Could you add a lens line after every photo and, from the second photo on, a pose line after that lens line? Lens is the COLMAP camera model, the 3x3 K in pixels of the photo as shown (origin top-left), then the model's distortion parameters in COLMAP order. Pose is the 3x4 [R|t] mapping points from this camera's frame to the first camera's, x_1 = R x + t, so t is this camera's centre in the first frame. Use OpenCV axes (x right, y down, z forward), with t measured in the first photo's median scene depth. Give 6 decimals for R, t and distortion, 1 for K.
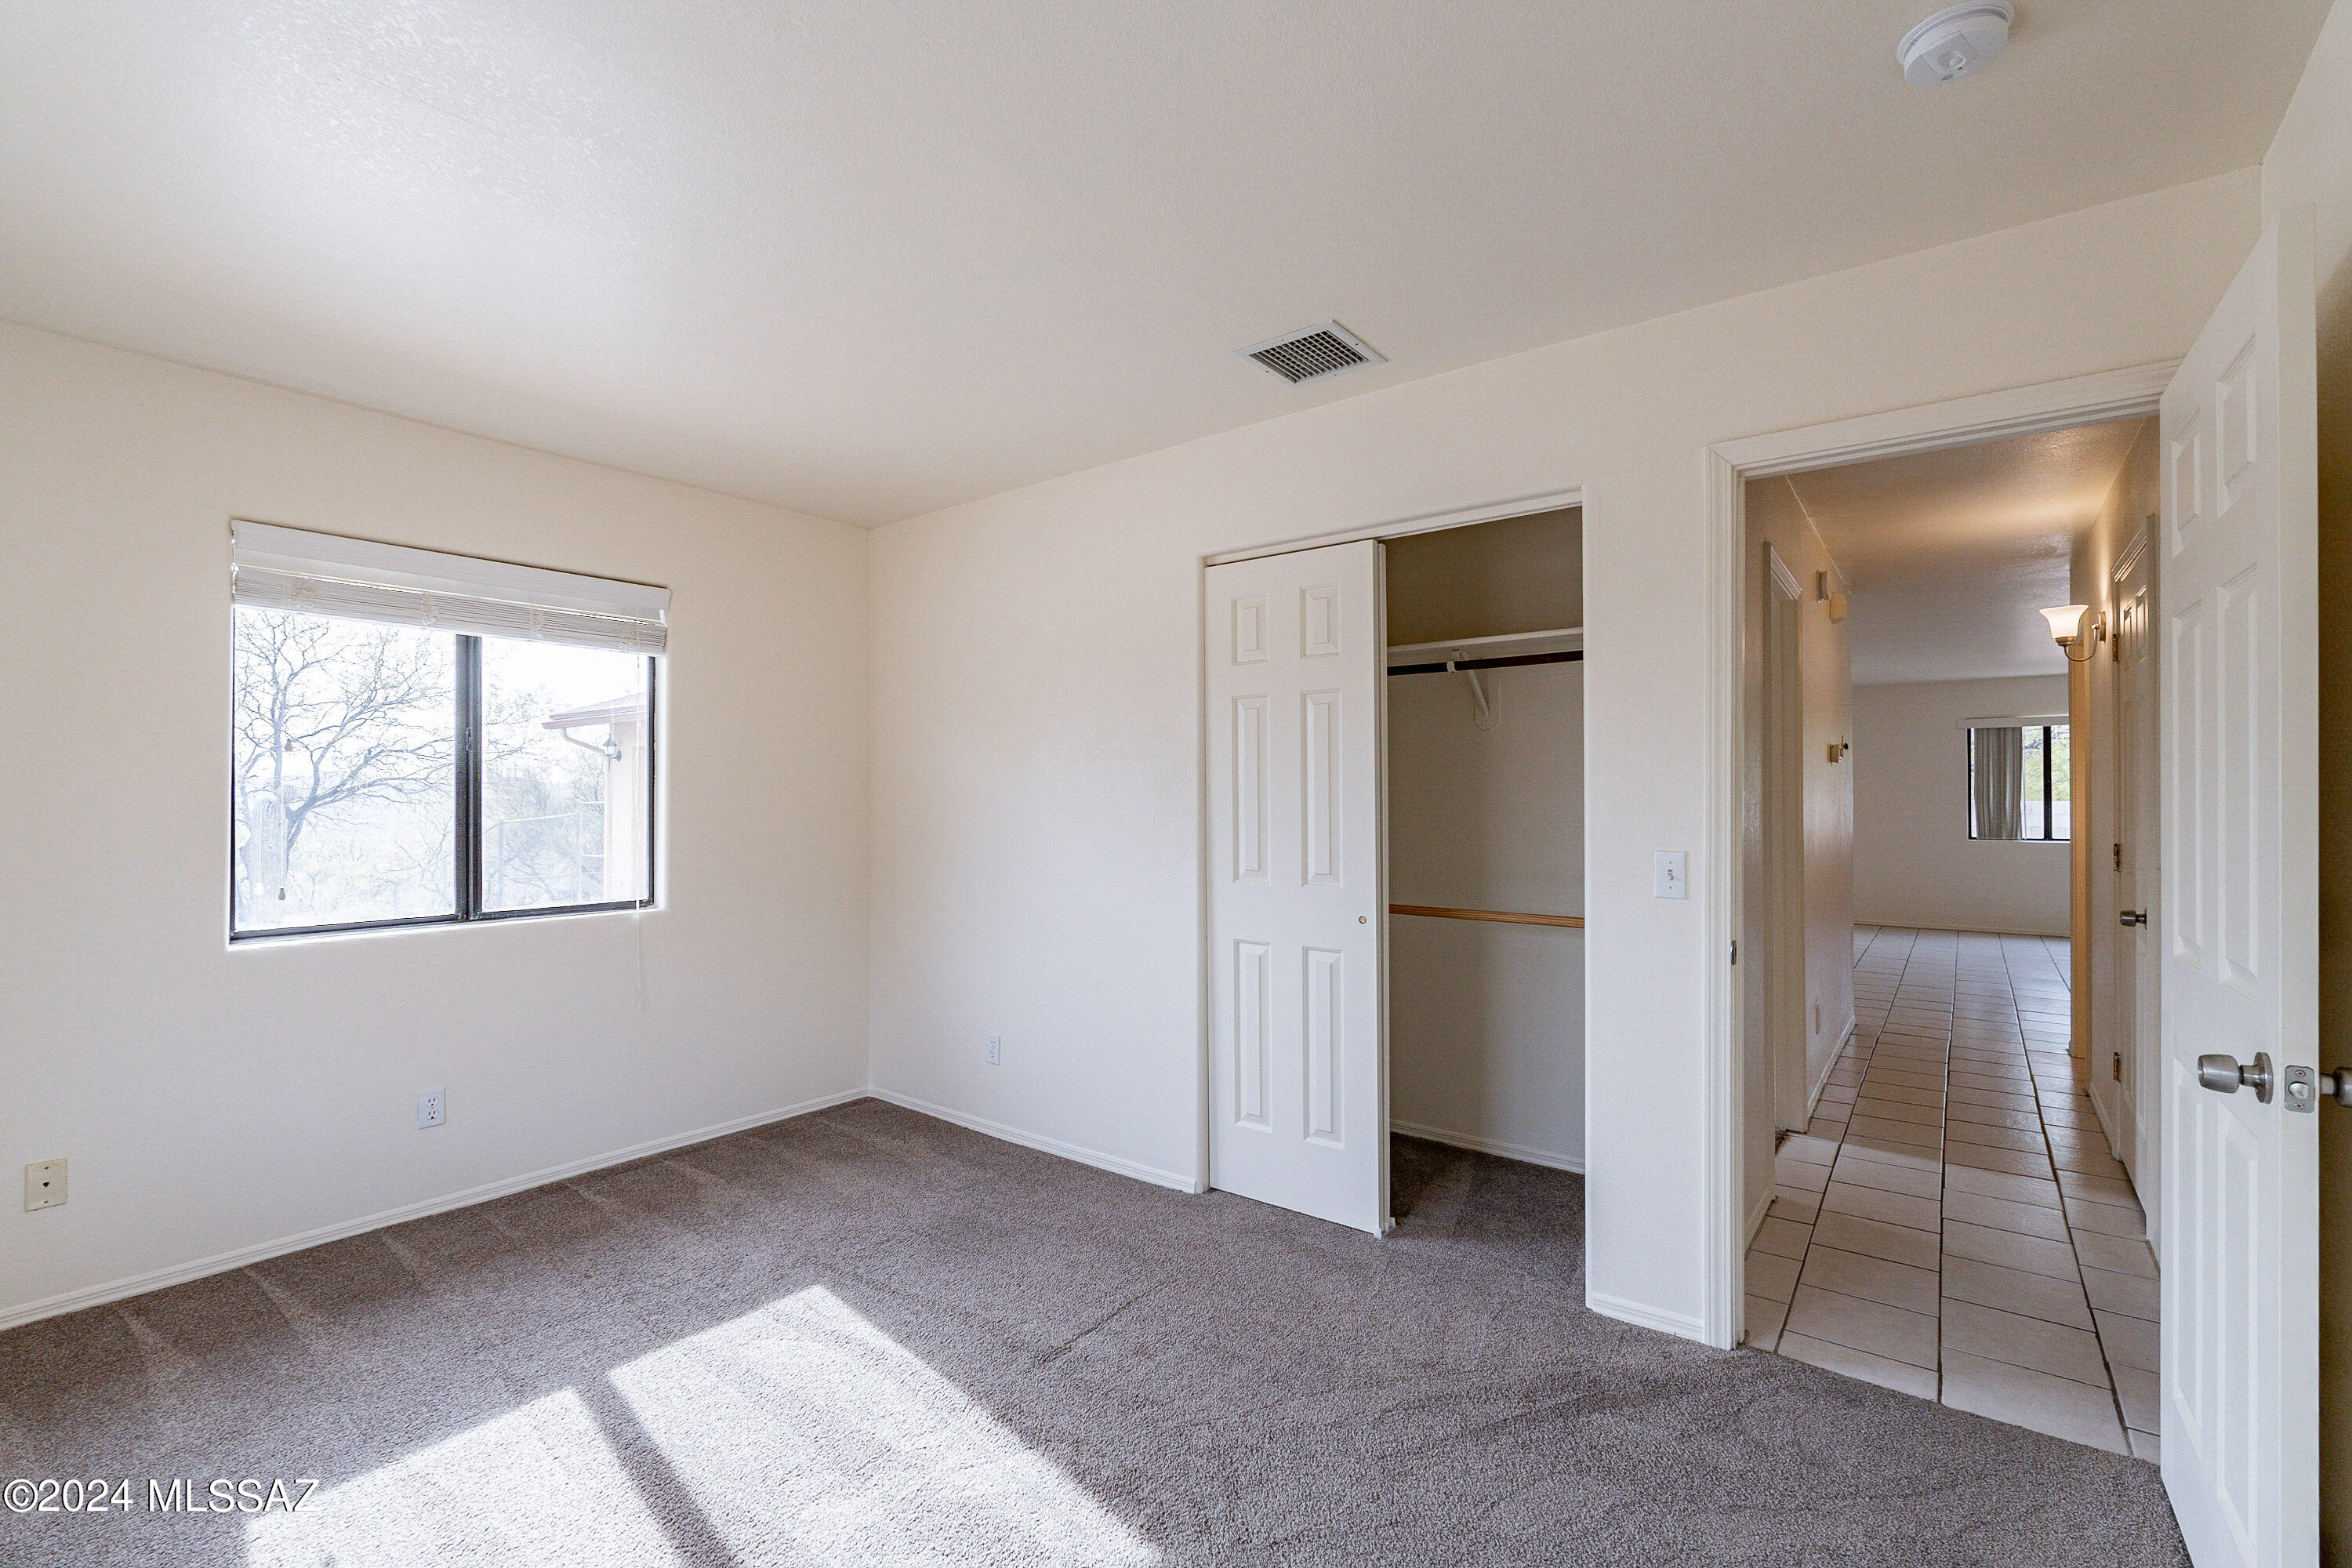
lens RADIAL K [[1028.4, 0, 1176.0], [0, 1028.4, 784.0], [0, 0, 1]] dist [-0.013015, -0.000556]
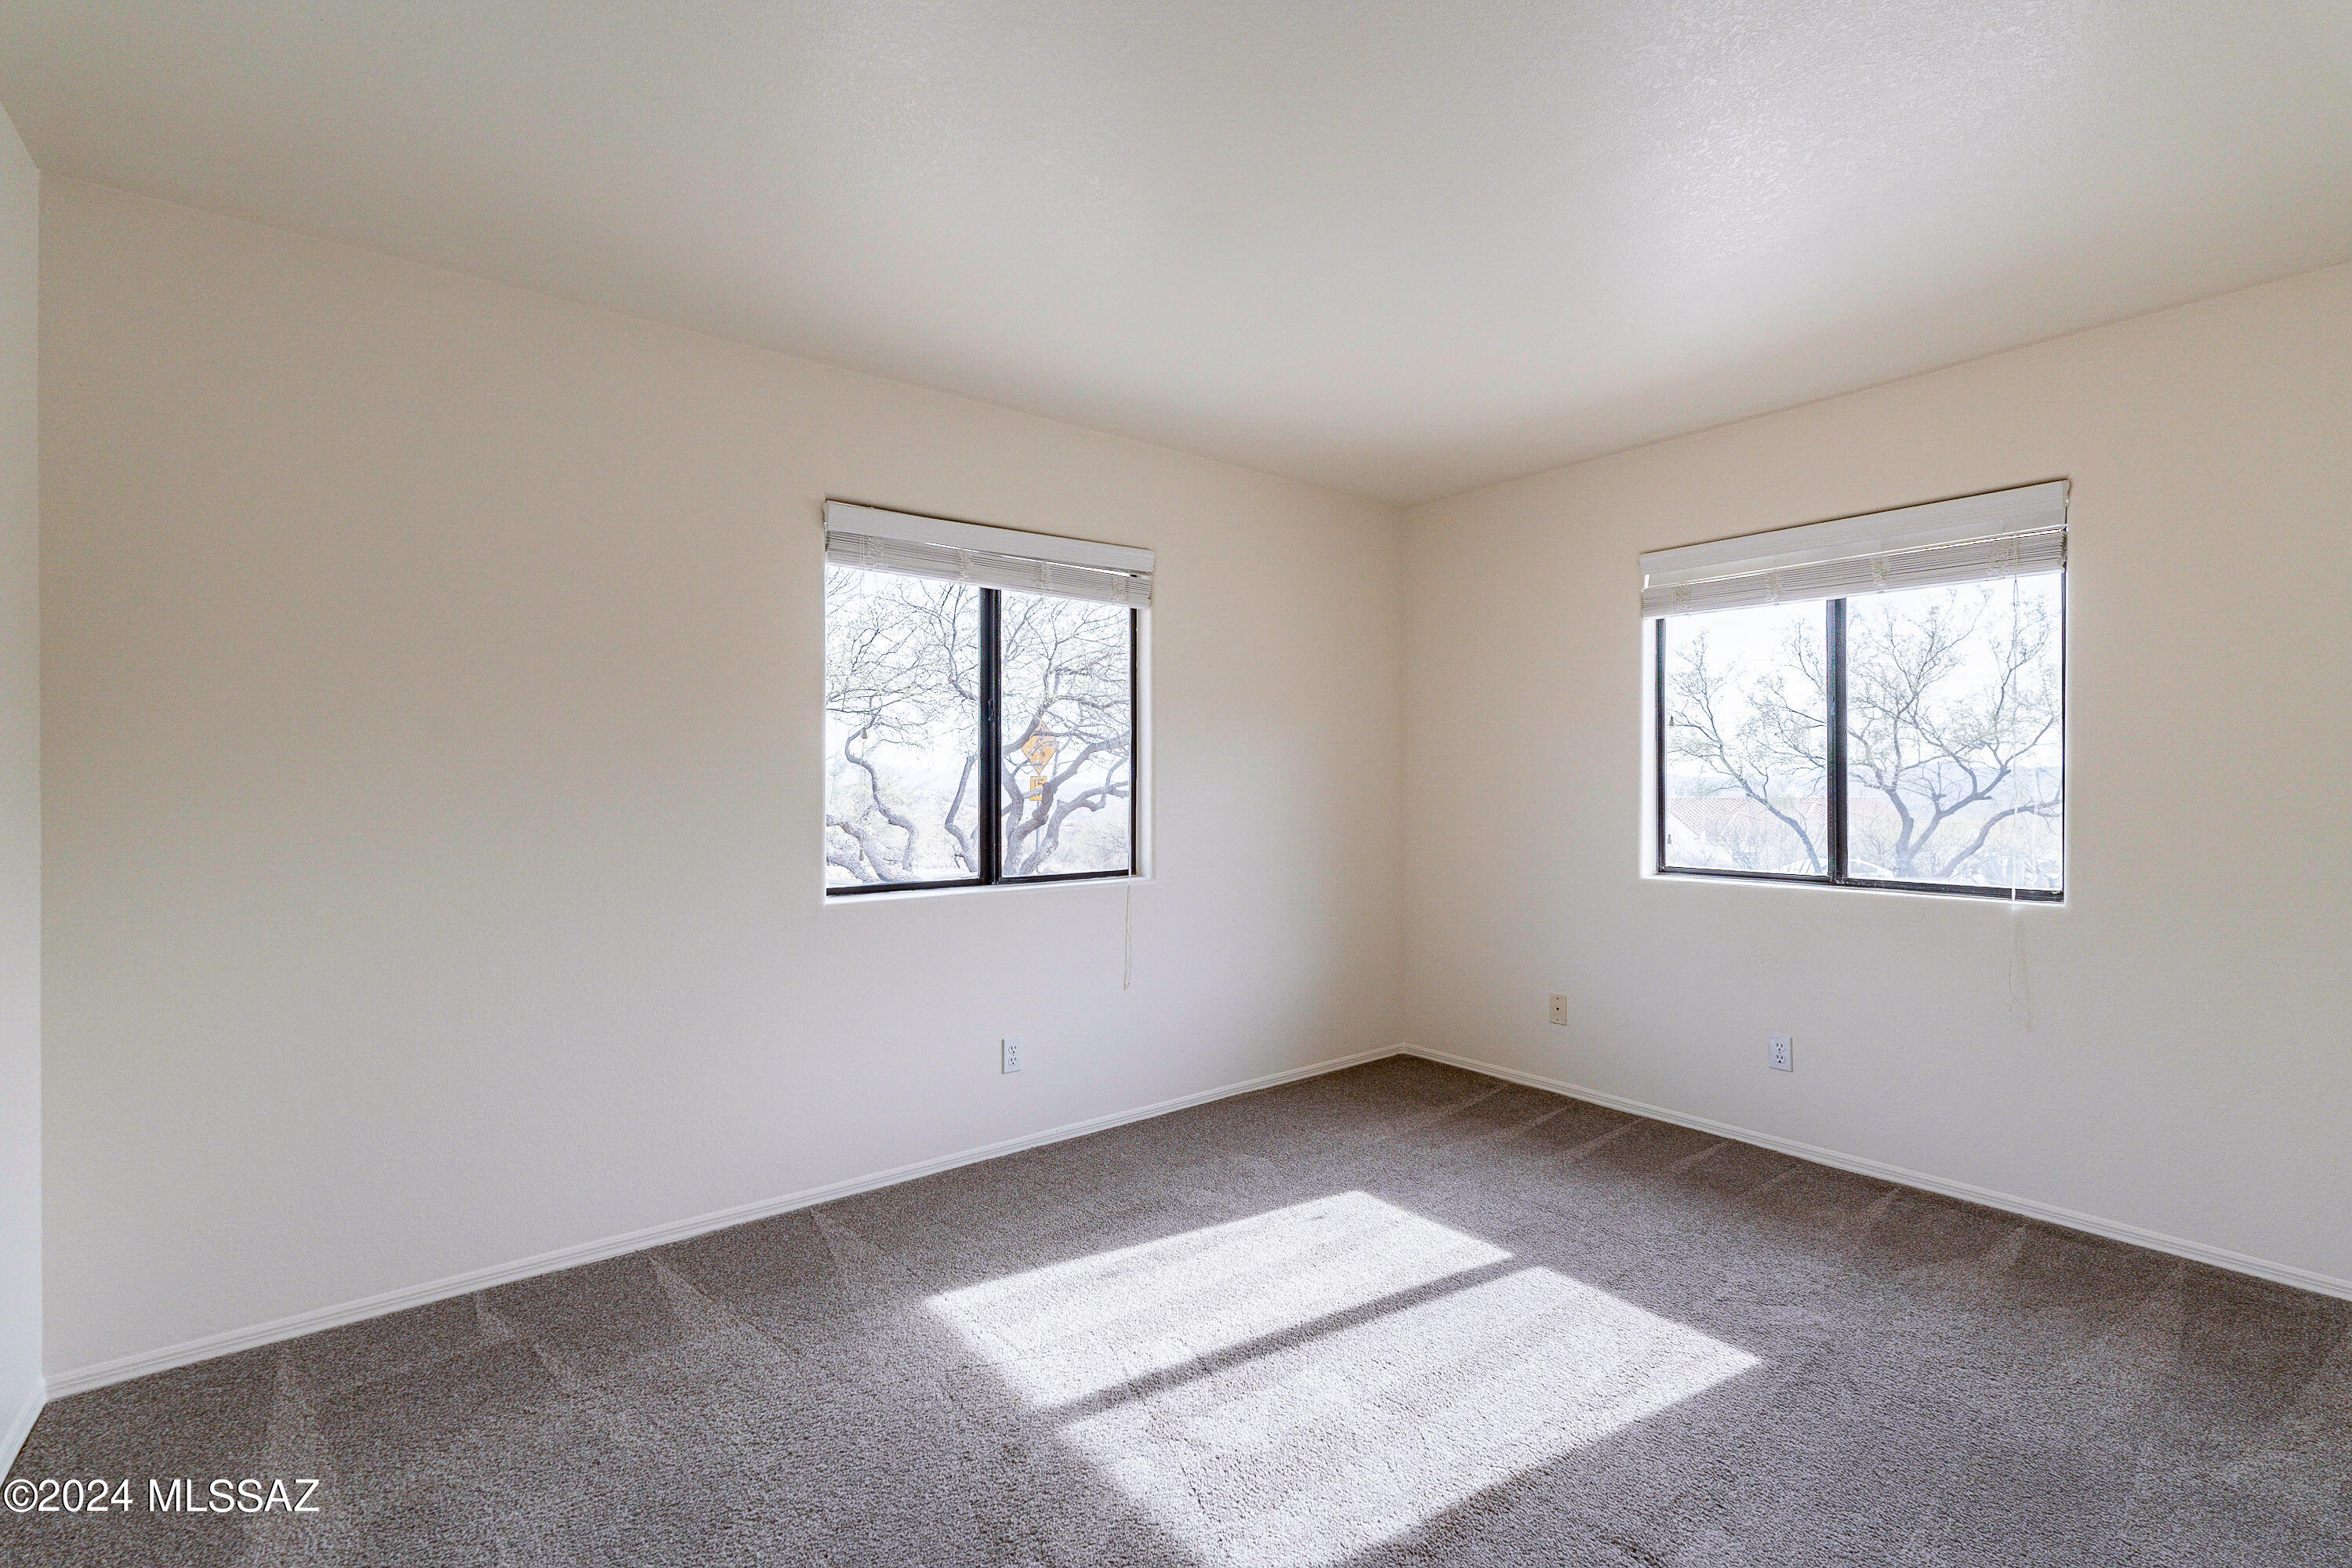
lens RADIAL K [[1028.4, 0, 1176.0], [0, 1028.4, 784.0], [0, 0, 1]] dist [-0.013015, -0.000556]
pose [[-0.253804, 0.004926, -0.967243, 0.469967], [0.009146, 0.999955, 0.002692, 0.028240], [0.967212, -0.008164, -0.253838, 0.668725]]
